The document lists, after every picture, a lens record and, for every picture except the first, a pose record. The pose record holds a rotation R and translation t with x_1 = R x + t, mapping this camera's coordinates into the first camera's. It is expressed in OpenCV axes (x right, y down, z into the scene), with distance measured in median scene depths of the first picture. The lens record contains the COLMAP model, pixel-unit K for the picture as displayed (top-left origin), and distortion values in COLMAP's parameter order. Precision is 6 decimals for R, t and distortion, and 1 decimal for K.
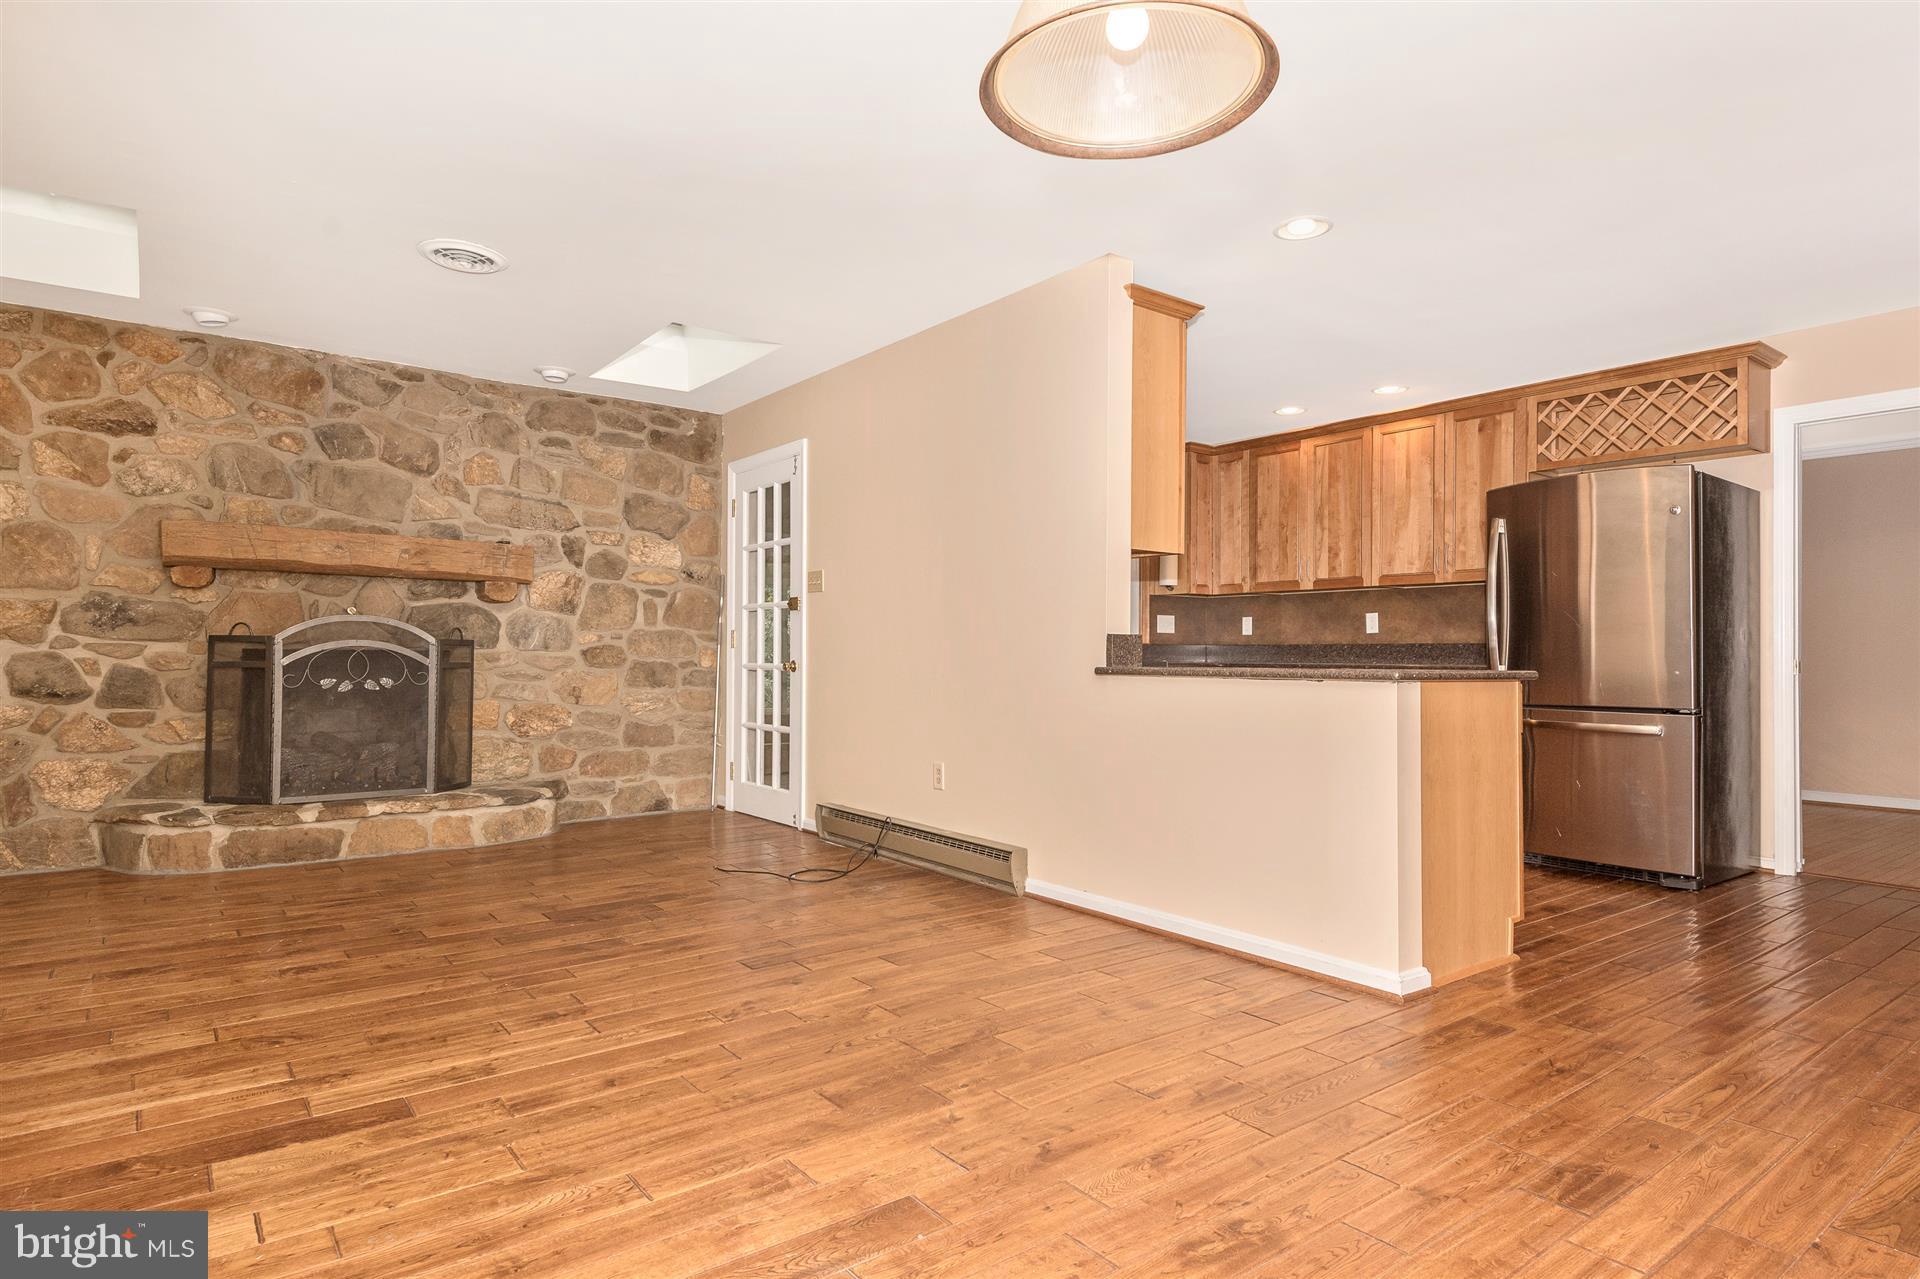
lens RADIAL K [[1037.8, 0, 965.8], [0, 1037.8, 646.7], [0, 0, 1]] dist [0.053956, -0.034964]
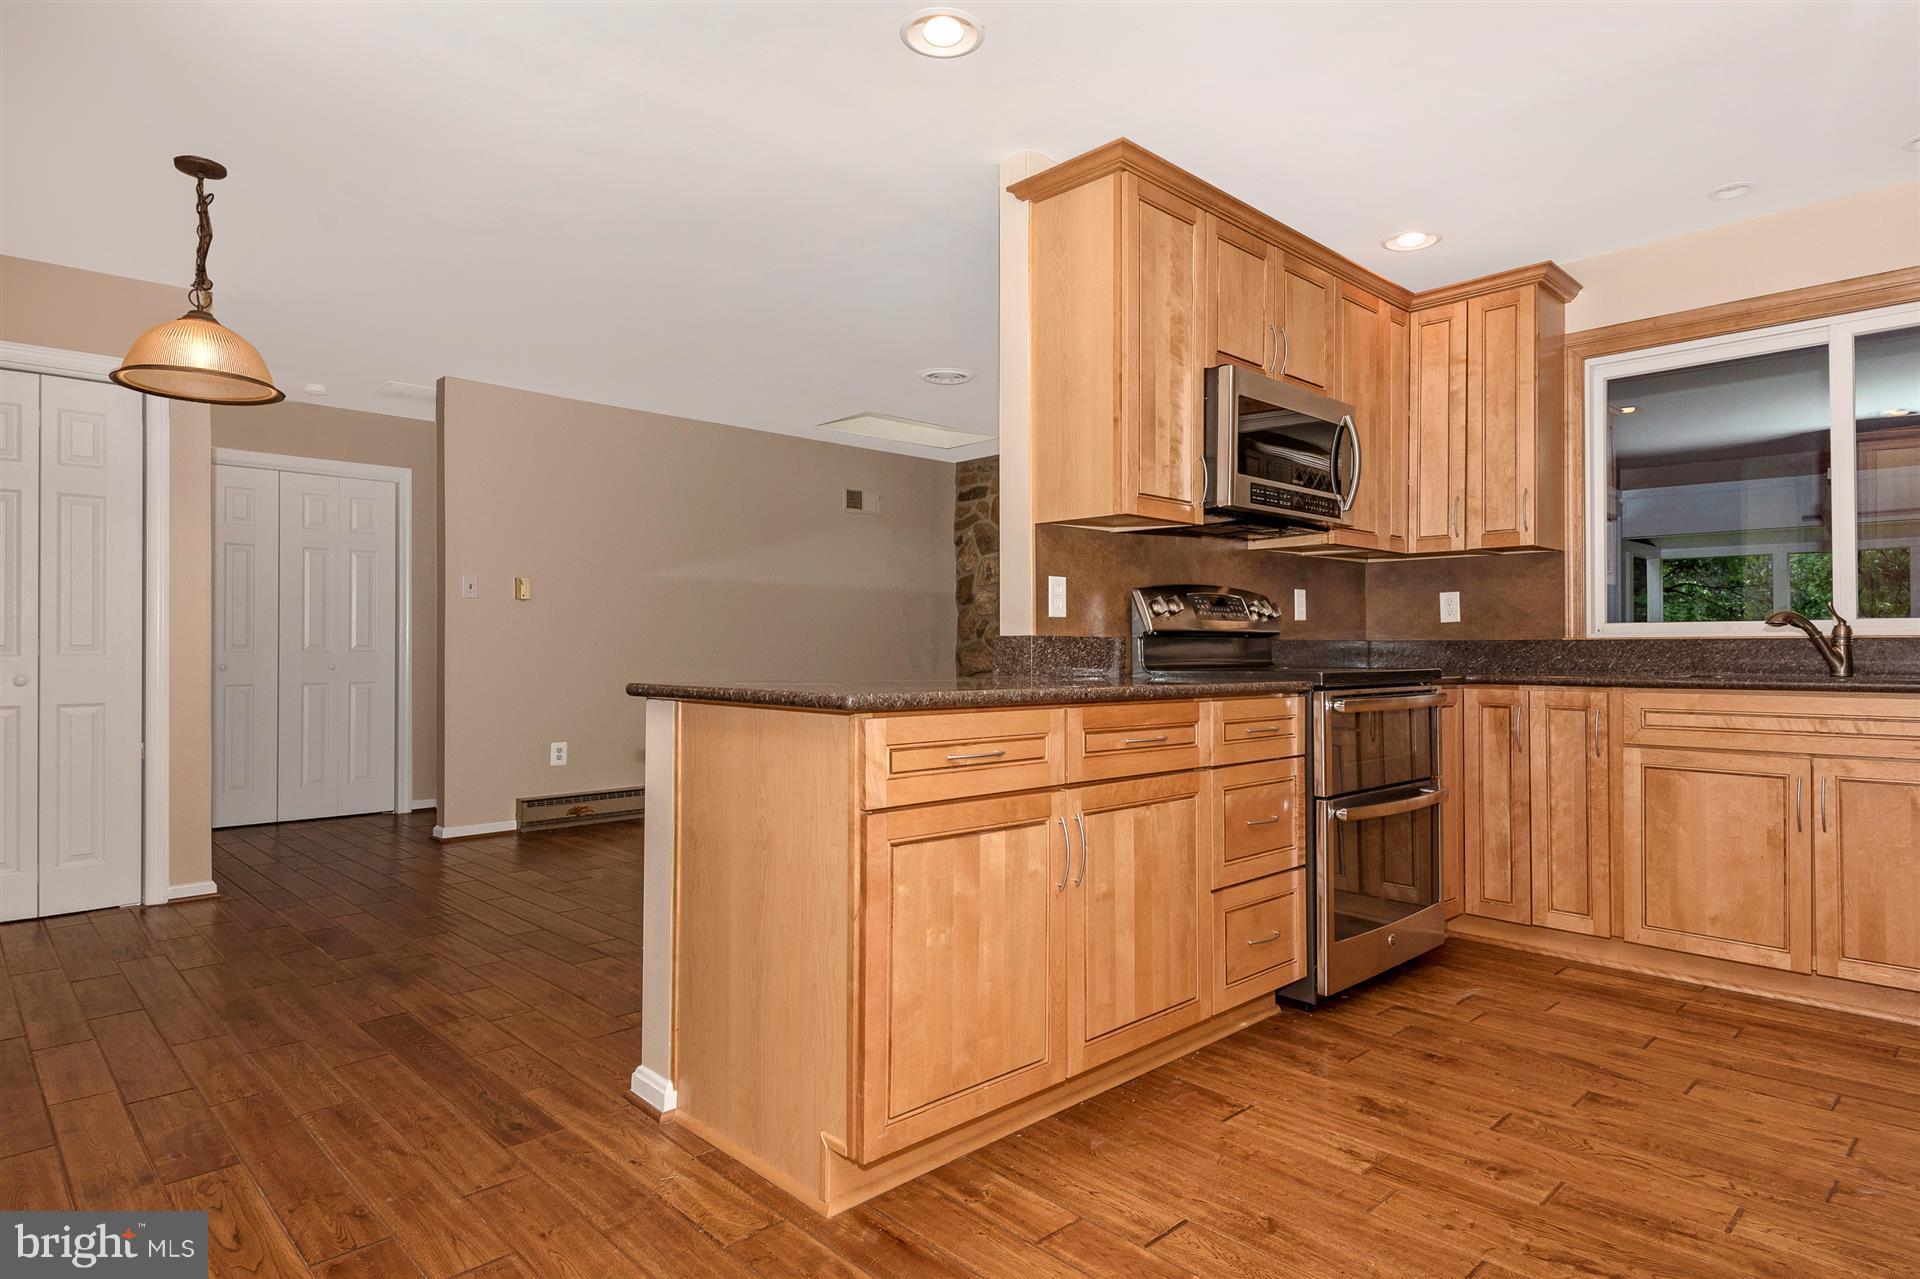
lens RADIAL K [[1067.8, 0, 983.8], [0, 1067.8, 645.9], [0, 0, 1]] dist [0.037116, -0.023302]
pose [[0.126993, -0.009144, -0.991861, 0.738415], [0.007433, 0.999938, -0.008267, 0.001894], [0.991876, -0.006322, 0.127053, 0.680485]]
